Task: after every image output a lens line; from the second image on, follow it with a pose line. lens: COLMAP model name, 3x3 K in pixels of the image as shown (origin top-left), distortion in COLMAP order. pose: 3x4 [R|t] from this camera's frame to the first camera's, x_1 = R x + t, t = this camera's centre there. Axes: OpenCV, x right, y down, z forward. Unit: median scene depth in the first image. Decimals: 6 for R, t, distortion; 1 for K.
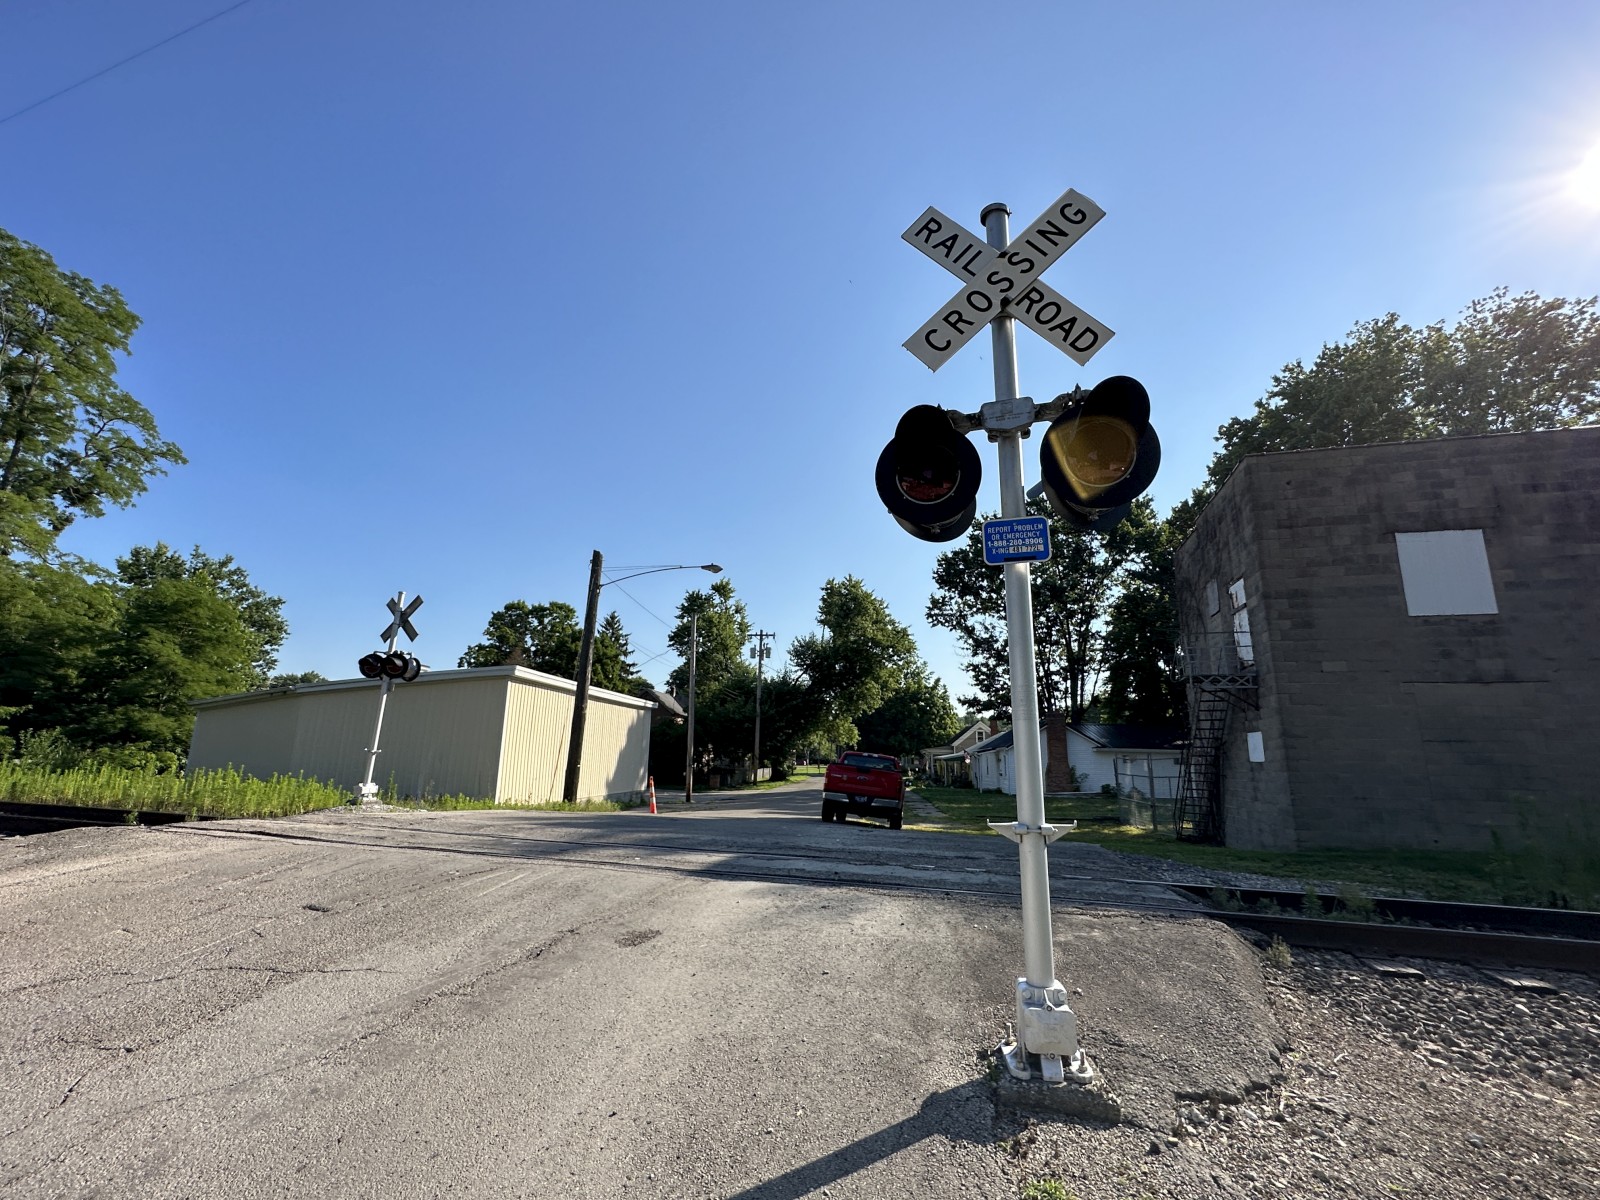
lens RADIAL K [[719.4, 0, 793.9], [0, 719.4, 599.3], [0, 0, 1]] dist [0.000839, 0.000423]
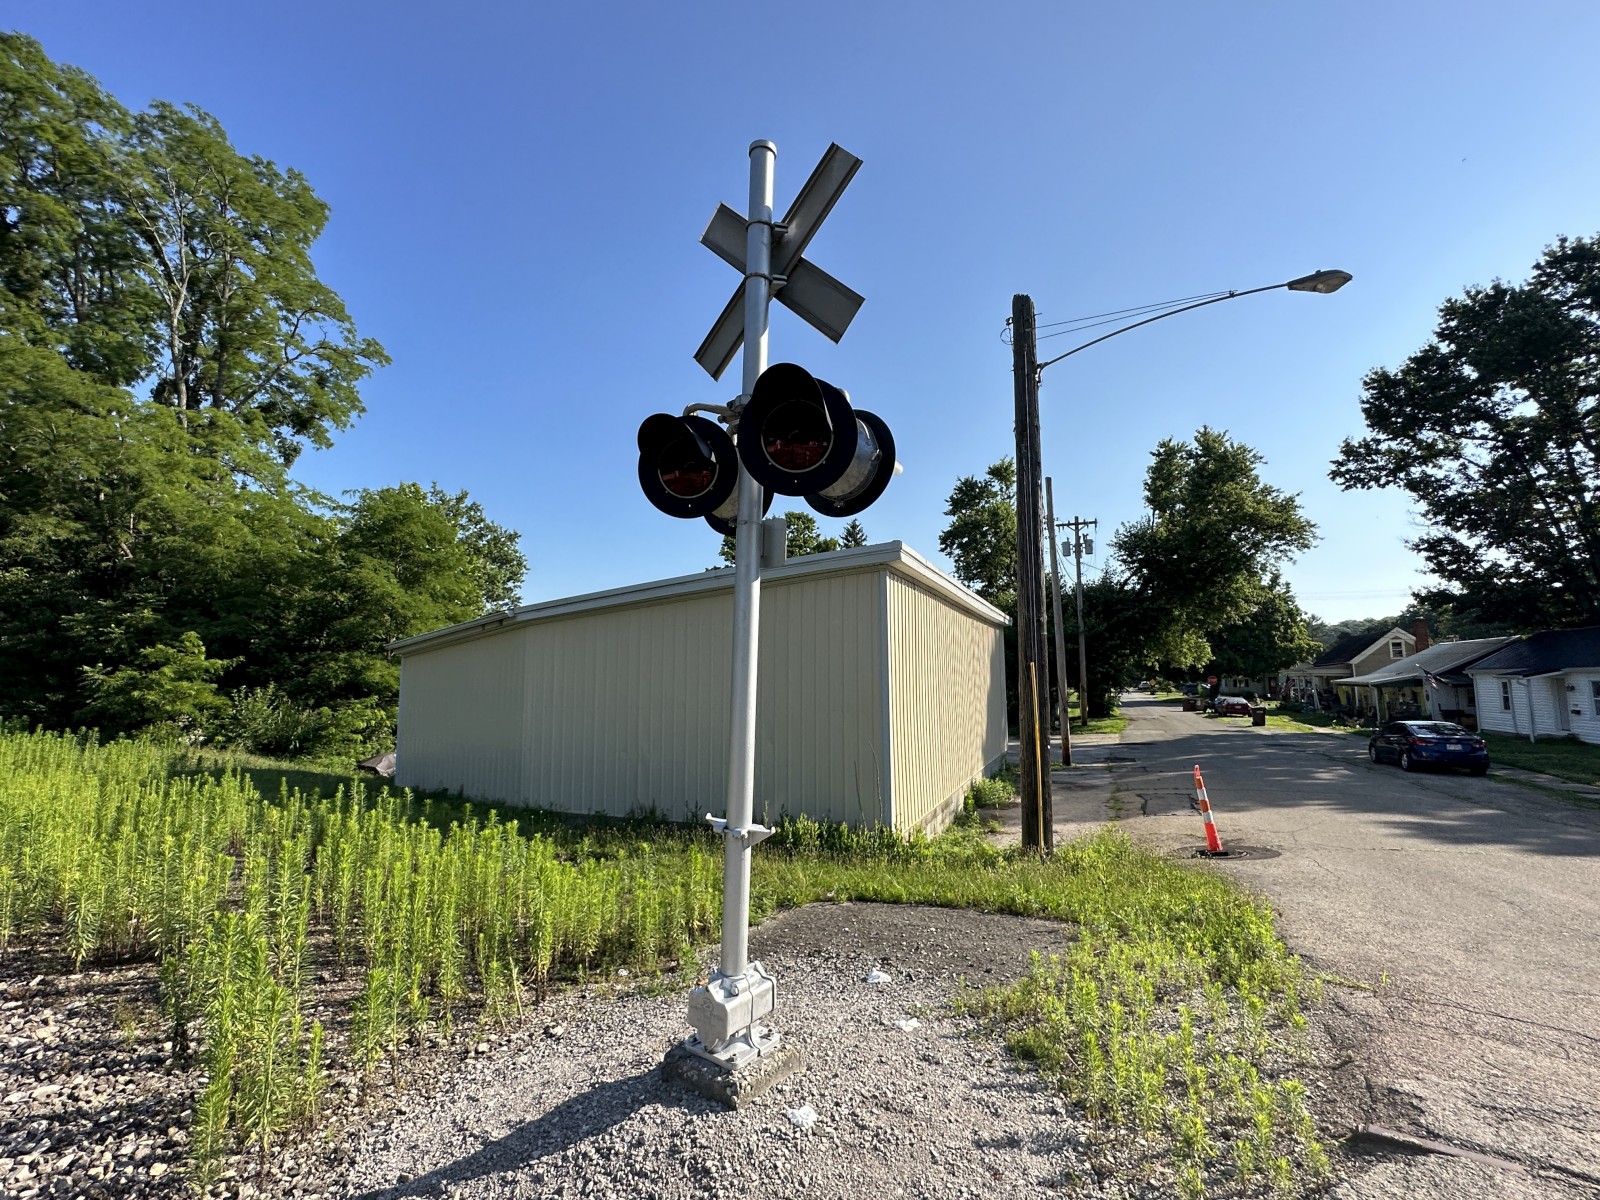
lens RADIAL K [[719.4, 0, 783.2], [0, 719.4, 600.1], [0, 0, 1]] dist [0.000839, 0.000423]
pose [[0.957809, -0.056489, -0.281798, -0.493037], [0.086591, 0.991653, 0.095533, 0.116949], [0.274049, -0.115904, 0.954706, 0.780089]]
